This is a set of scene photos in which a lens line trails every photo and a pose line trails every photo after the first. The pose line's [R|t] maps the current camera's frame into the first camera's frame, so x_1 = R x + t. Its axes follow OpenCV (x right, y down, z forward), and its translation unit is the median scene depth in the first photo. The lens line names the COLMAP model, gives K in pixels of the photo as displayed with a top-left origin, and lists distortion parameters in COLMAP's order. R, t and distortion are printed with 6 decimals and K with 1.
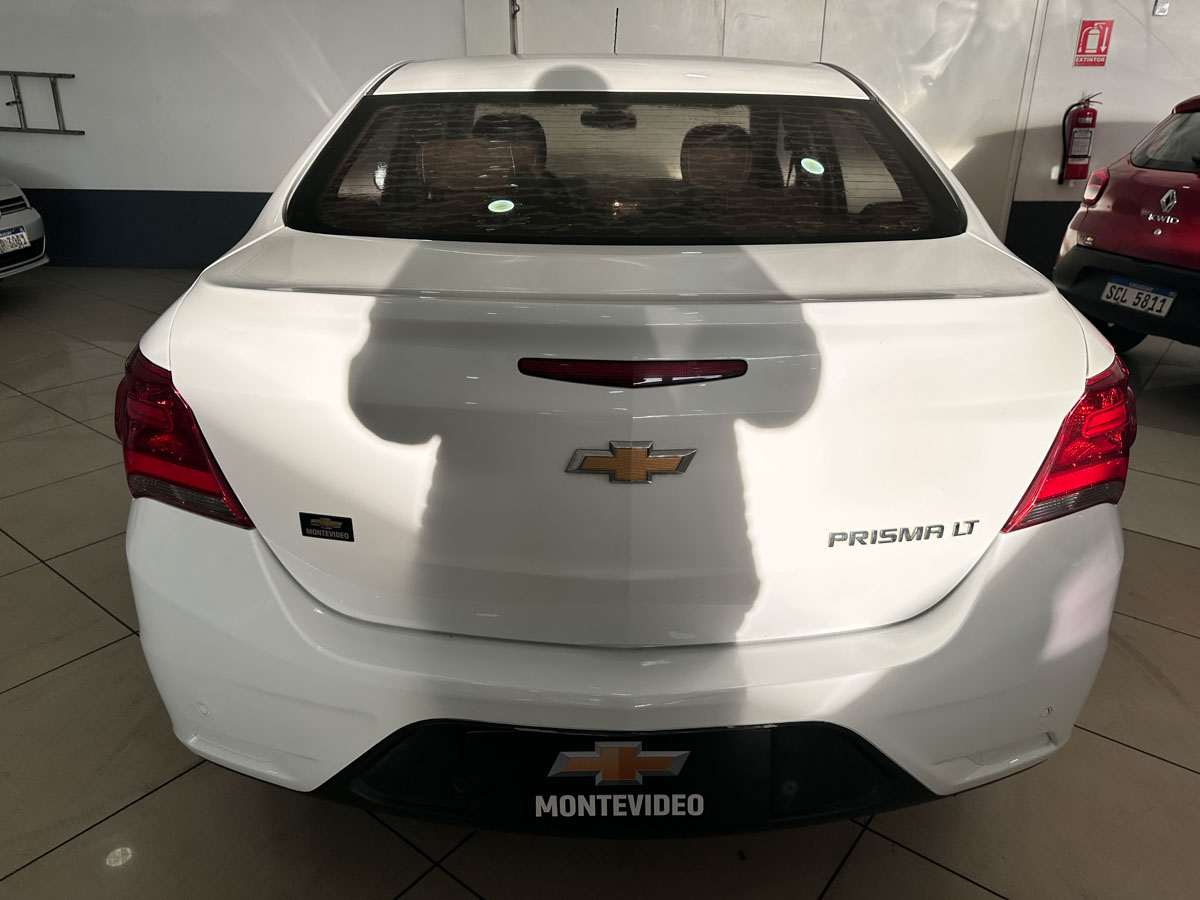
lens RADIAL K [[844.6, 0, 601.6], [0, 844.6, 440.8], [0, 0, 1]] dist [0.050125, -0.083703]
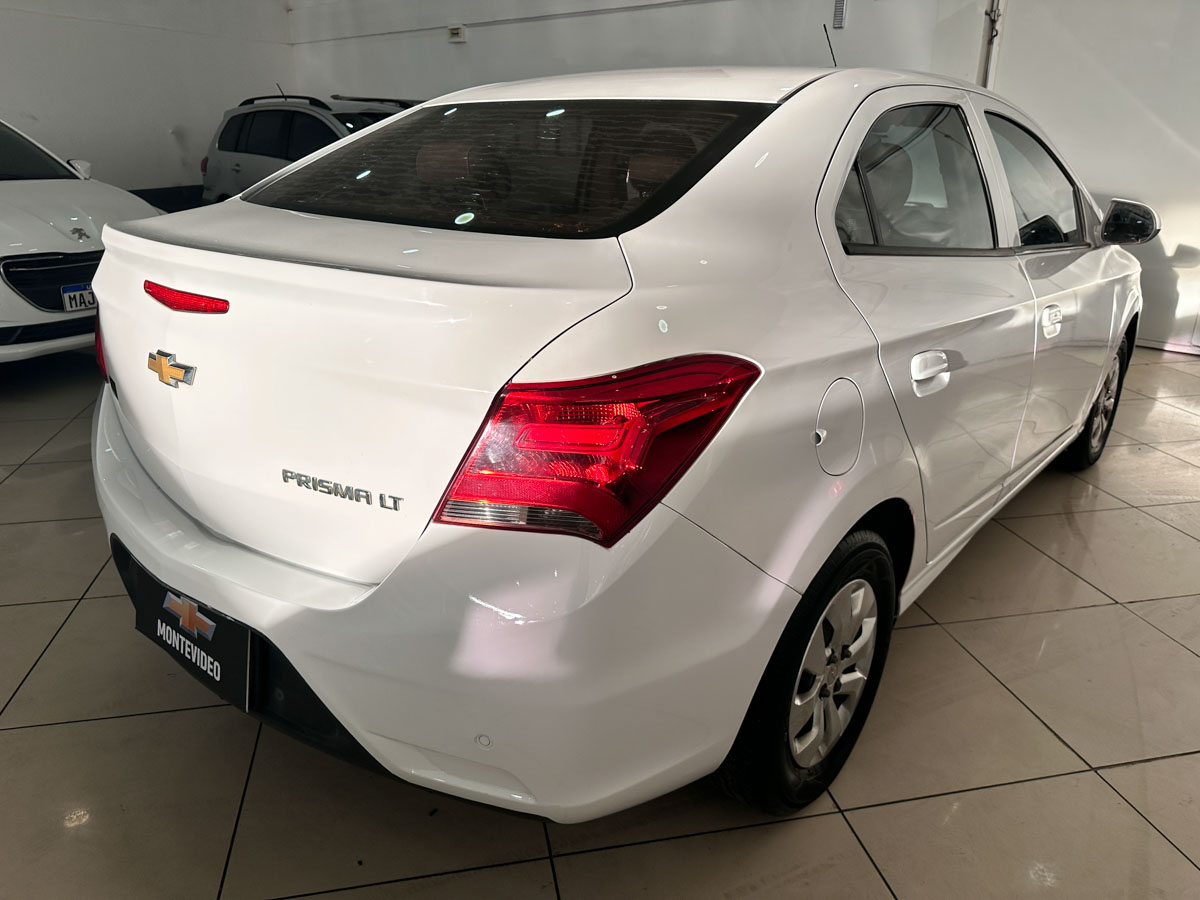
lens RADIAL K [[844.6, 0, 609.0], [0, 844.6, 427.2], [0, 0, 1]] dist [0.050125, -0.083703]
pose [[0.755344, 0.194359, -0.625843, 1.027696], [-0.230606, 0.972757, 0.023772, -0.057775], [0.613413, 0.126367, 0.779587, 0.293800]]
